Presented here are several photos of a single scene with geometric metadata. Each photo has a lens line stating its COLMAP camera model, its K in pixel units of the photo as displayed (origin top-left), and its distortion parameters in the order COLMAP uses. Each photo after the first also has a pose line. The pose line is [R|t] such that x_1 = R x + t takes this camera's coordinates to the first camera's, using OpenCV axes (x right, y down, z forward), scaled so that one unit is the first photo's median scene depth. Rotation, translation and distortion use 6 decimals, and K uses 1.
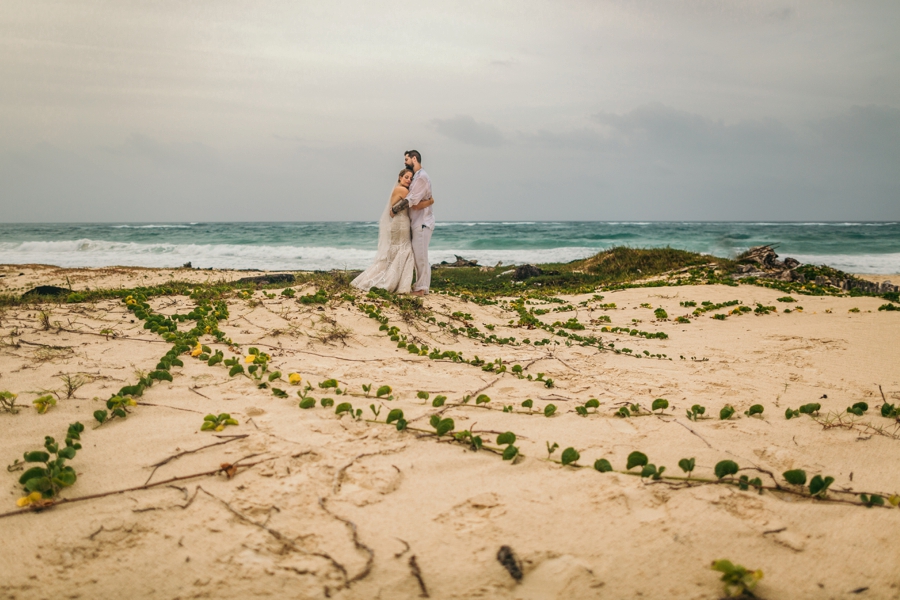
lens RADIAL K [[700.9, 0, 448.2], [0, 700.9, 300.9], [0, 0, 1]] dist [0.004292, 0.016907]
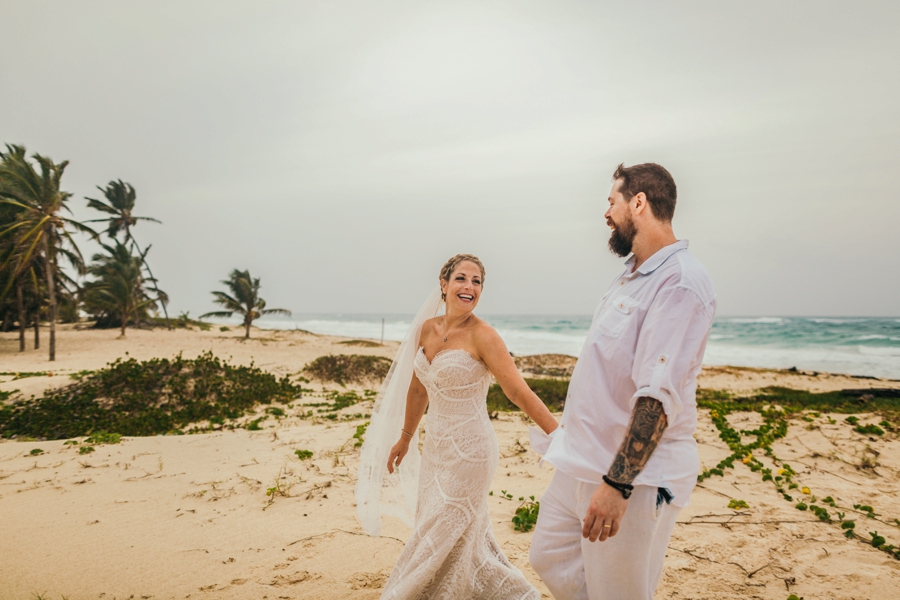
lens RADIAL K [[700.9, 0, 448.8], [0, 700.9, 301.3], [0, 0, 1]] dist [0.004292, 0.016907]
pose [[0.677799, -0.000889, -0.735246, 0.250832], [-0.095567, 0.991409, -0.089299, -0.055506], [0.729010, 0.130792, 0.671892, -0.409653]]
